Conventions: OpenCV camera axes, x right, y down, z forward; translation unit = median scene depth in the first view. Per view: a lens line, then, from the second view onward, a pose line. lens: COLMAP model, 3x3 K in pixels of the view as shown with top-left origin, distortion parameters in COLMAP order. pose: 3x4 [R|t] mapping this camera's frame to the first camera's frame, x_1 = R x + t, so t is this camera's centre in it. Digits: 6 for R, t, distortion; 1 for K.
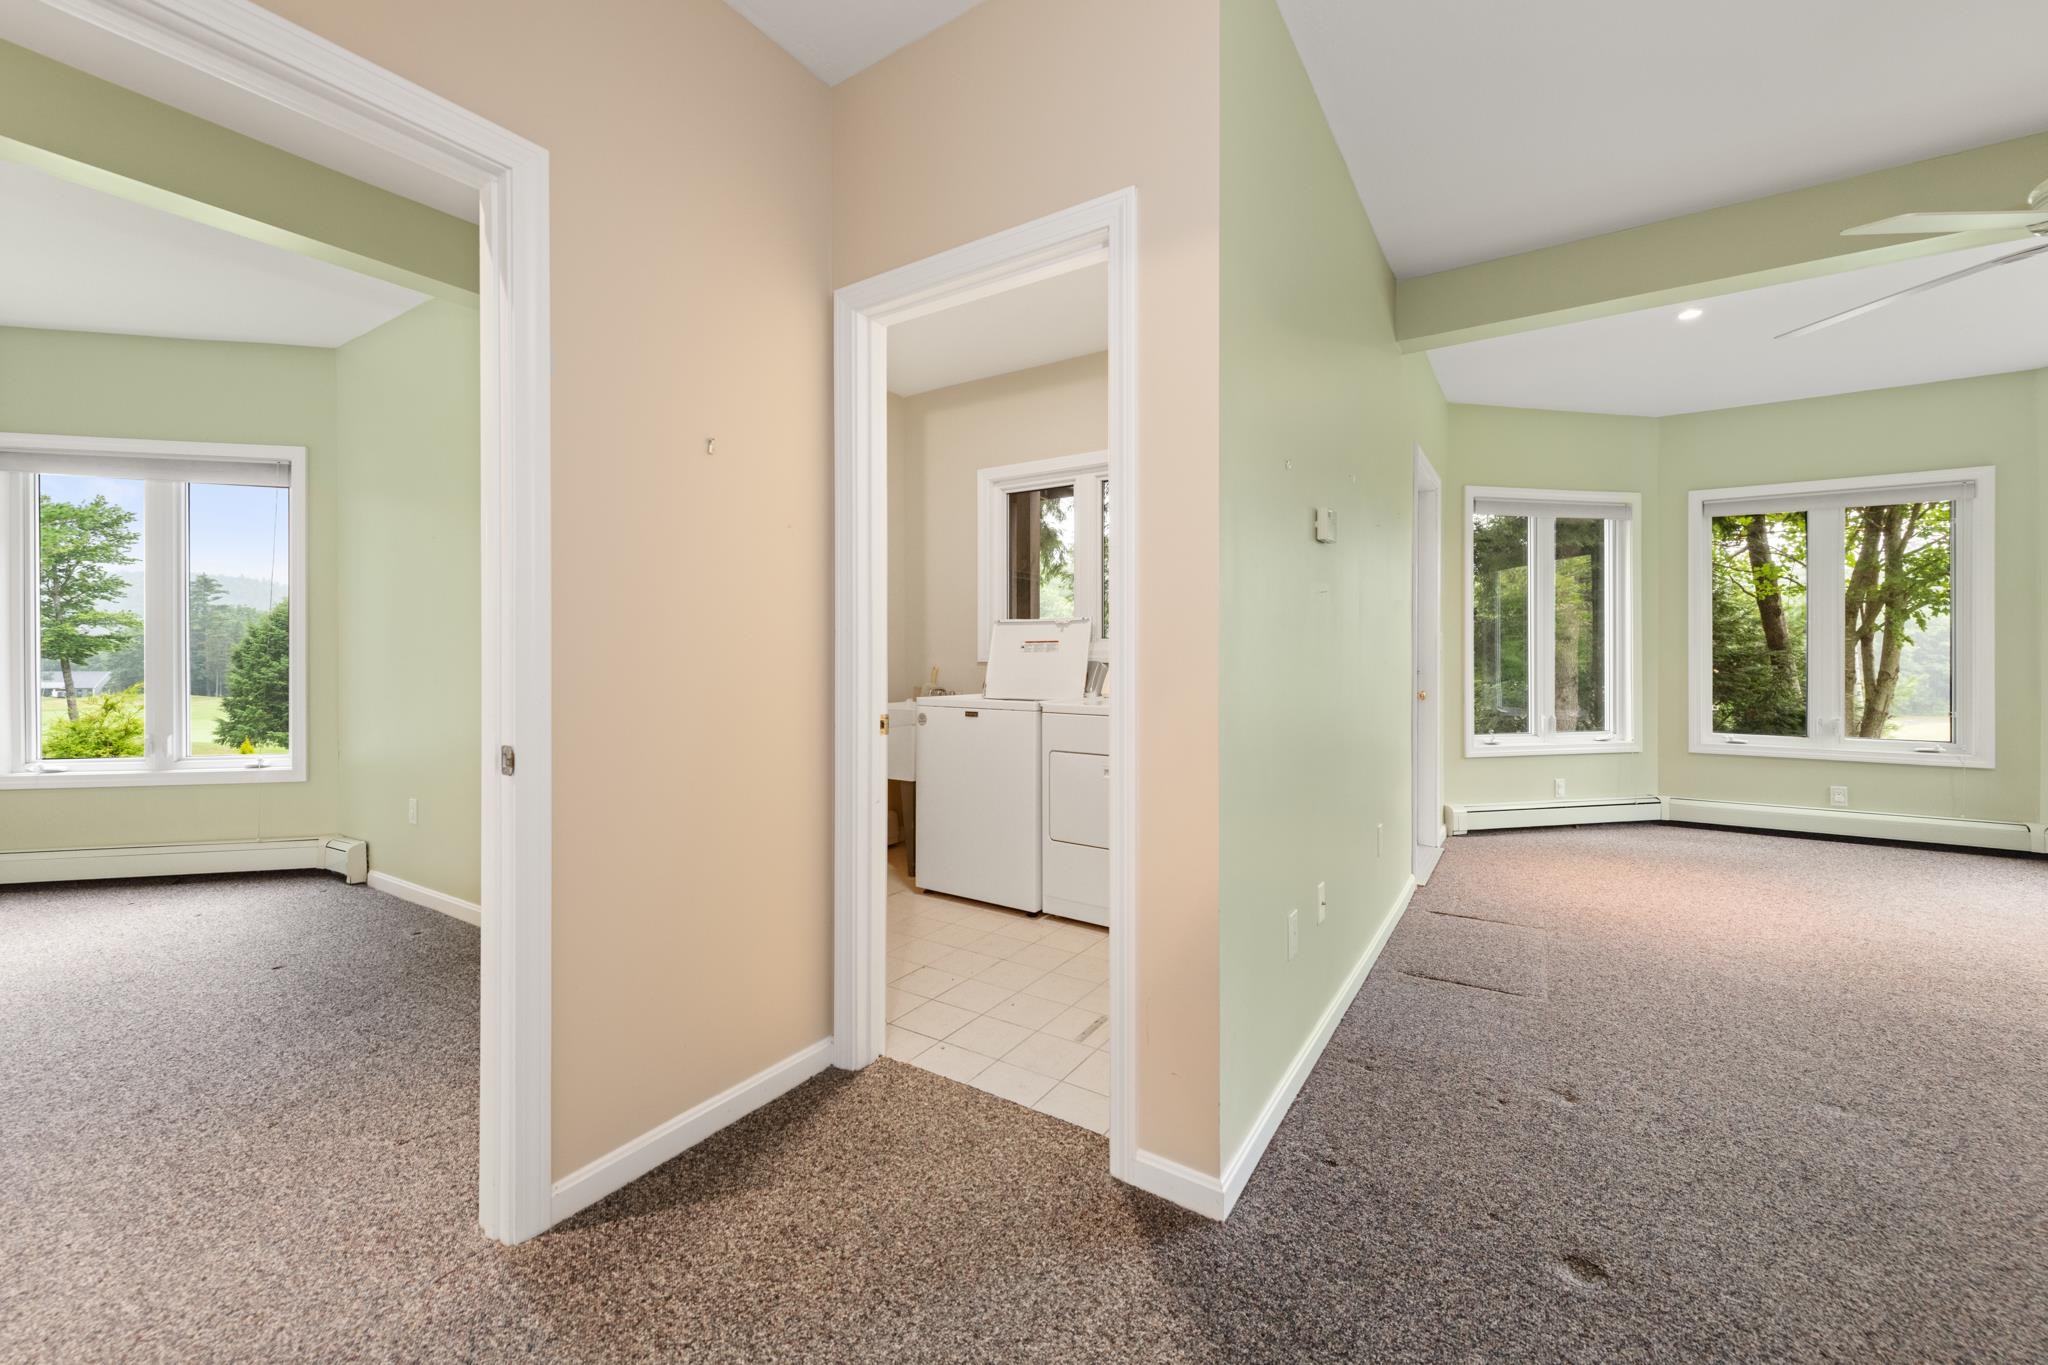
lens RADIAL K [[801.6, 0, 1024.0], [0, 801.6, 682.5], [0, 0, 1]] dist [0.001369, 0.000053]
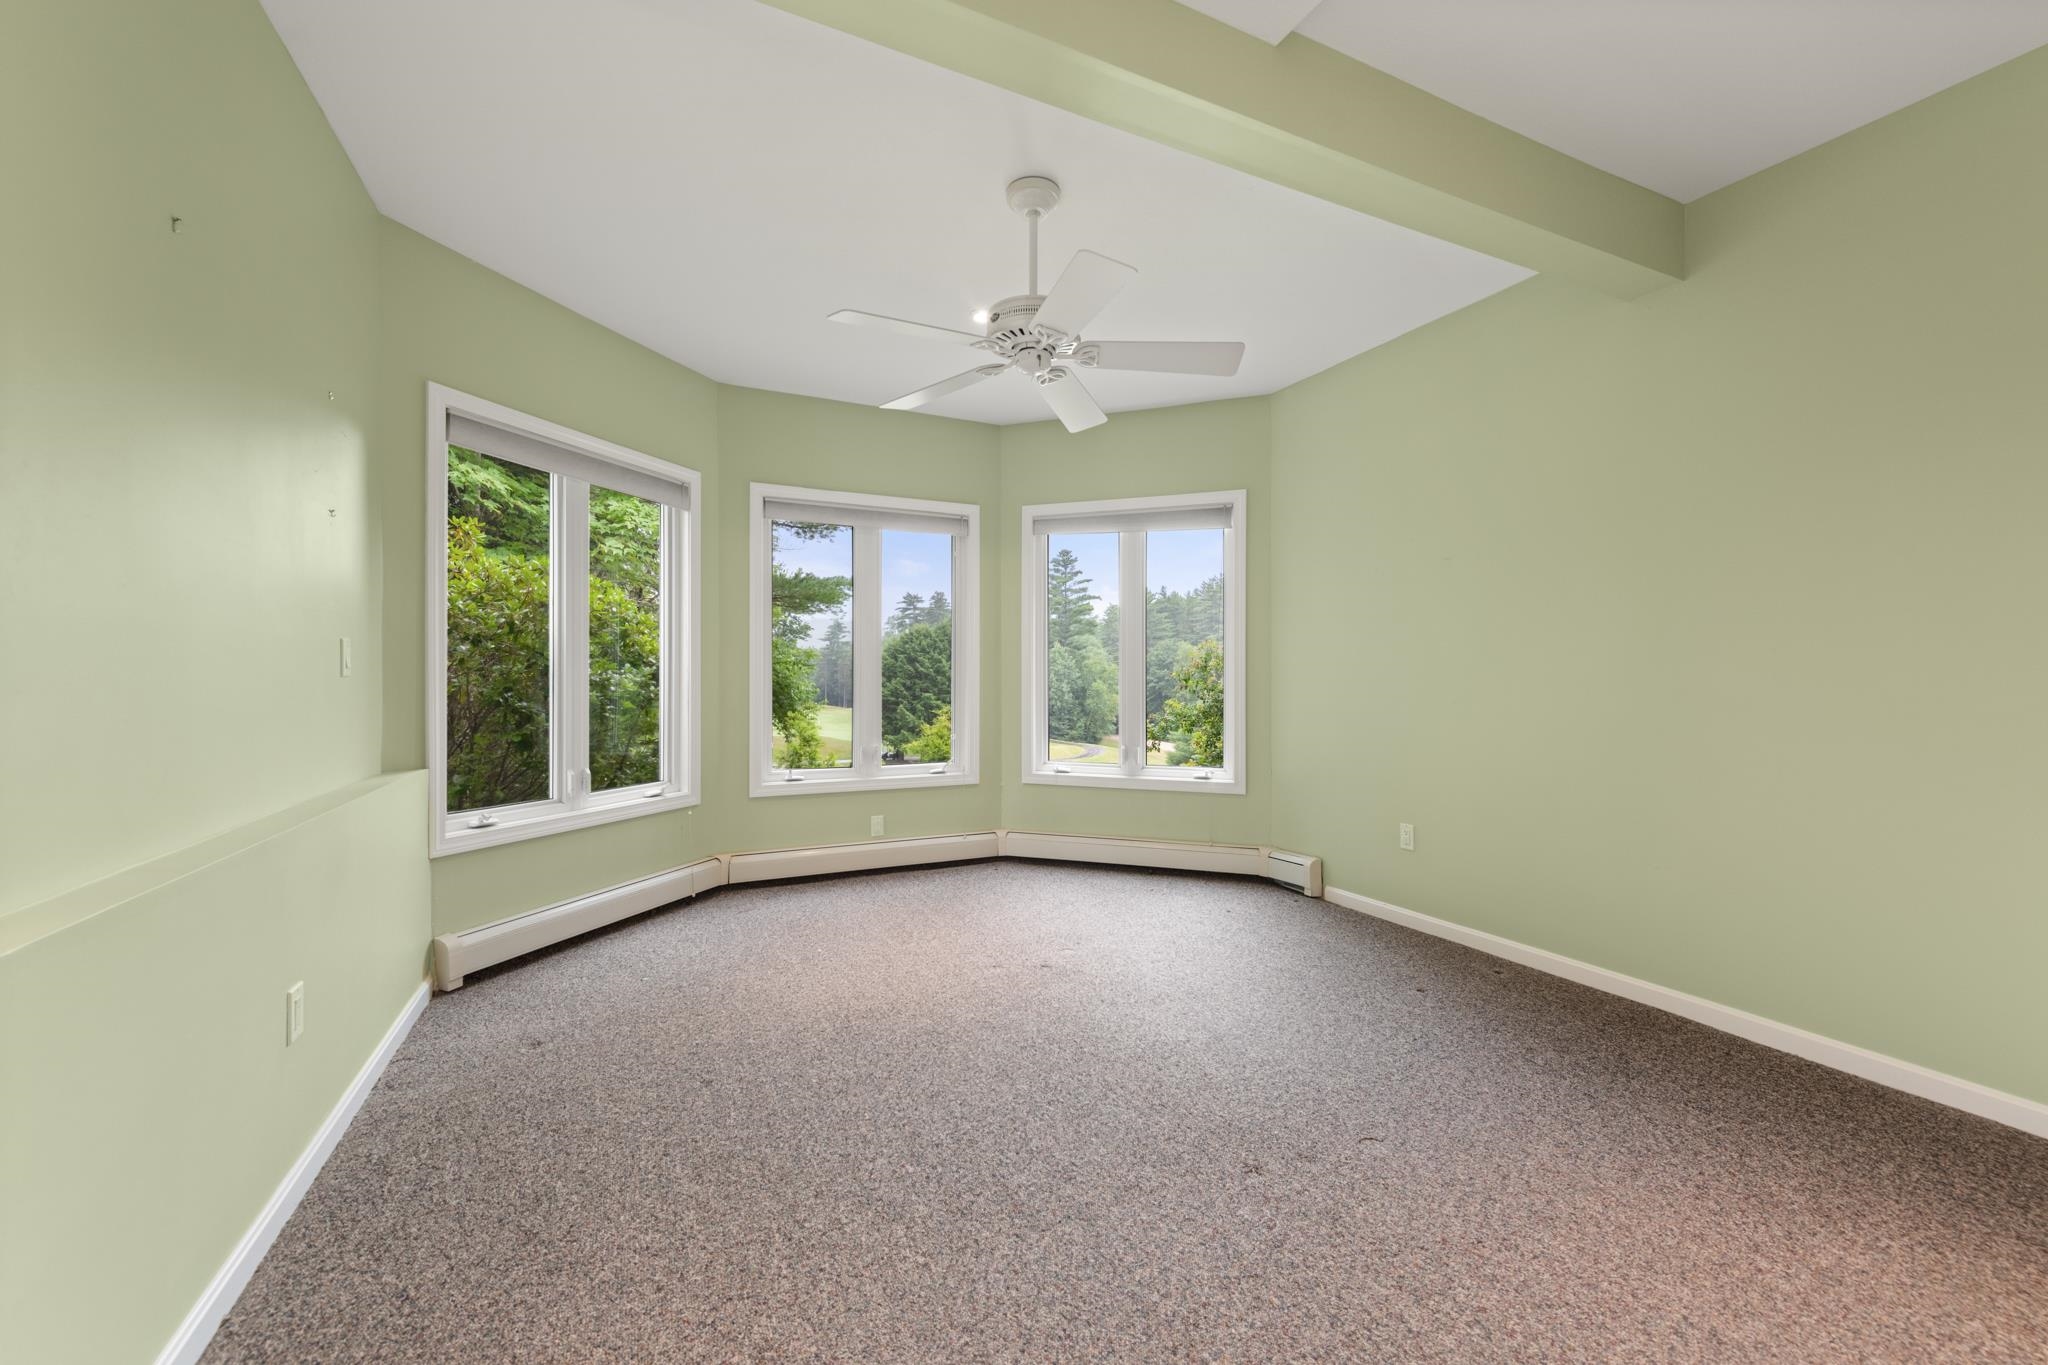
lens RADIAL K [[801.6, 0, 1024.0], [0, 801.6, 682.5], [0, 0, 1]] dist [0.001369, 0.000053]
pose [[0.846204, 0.000740, -0.532858, -0.570127], [-0.014454, 0.999663, -0.021565, -0.000515], [0.532662, 0.025951, 0.845930, -0.085103]]
